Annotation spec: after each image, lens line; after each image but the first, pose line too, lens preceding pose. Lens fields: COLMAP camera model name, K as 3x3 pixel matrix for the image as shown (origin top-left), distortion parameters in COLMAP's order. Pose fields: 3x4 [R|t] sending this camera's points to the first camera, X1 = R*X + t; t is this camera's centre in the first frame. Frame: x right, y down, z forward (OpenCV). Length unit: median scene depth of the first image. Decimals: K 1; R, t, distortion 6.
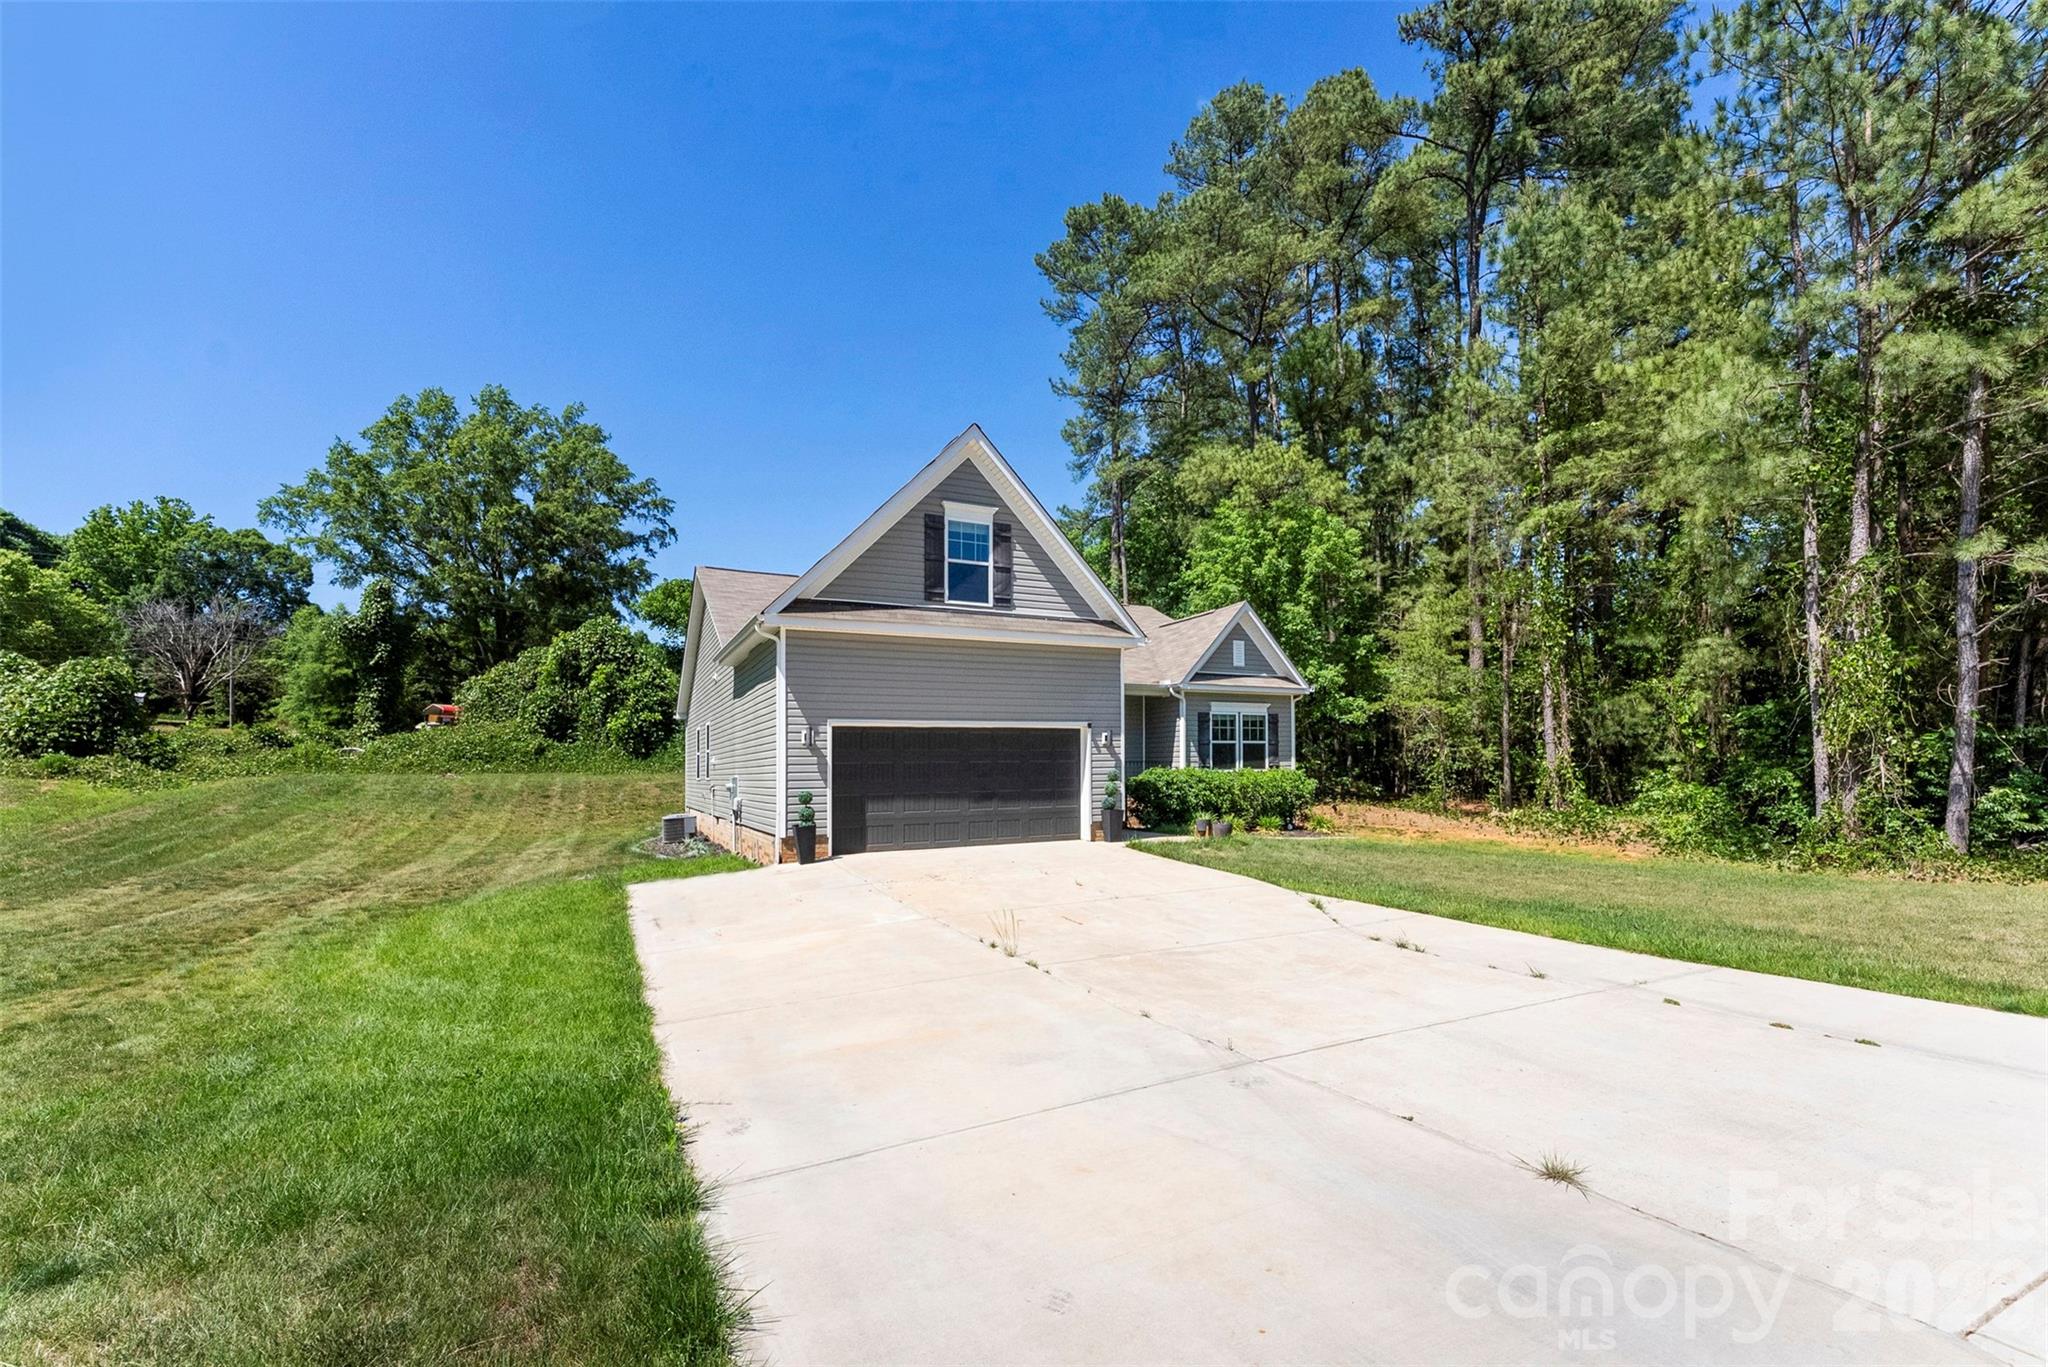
lens RADIAL K [[821.0, 0, 1019.5], [0, 821.0, 680.5], [0, 0, 1]] dist [-0.000003, -0.000017]
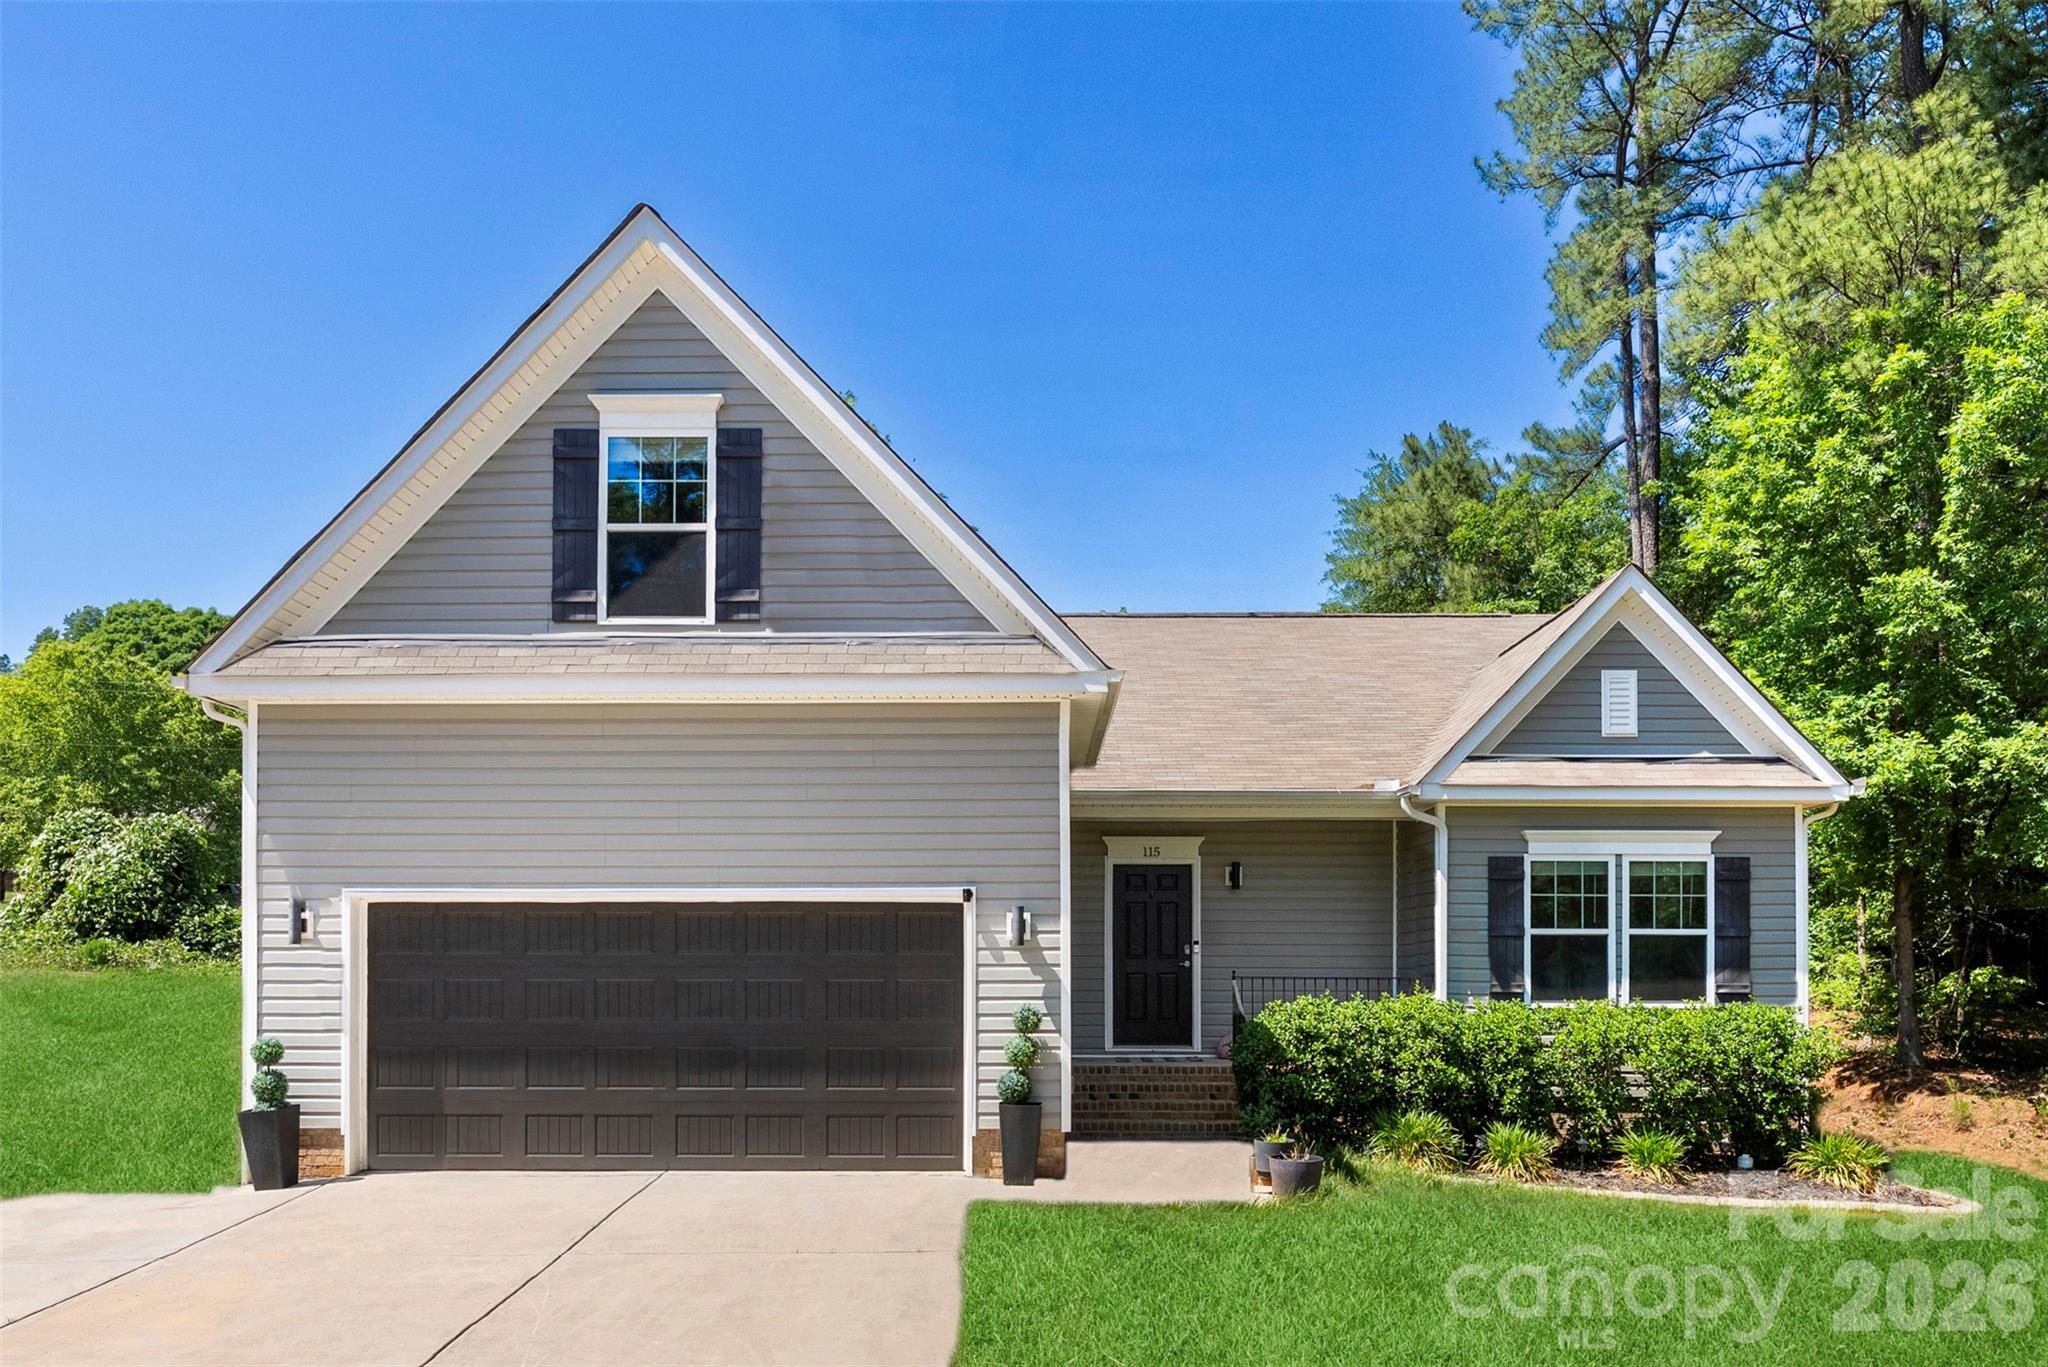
lens RADIAL K [[1424.7, 0, 1024.2], [0, 1424.7, 853.3], [0, 0, 1]] dist [0.002555, 0.001178]
pose [[0.900453, -0.020054, -0.434490, 0.344402], [0.032637, 0.999236, 0.021518, 0.015787], [0.433726, -0.033556, 0.900420, 0.304950]]
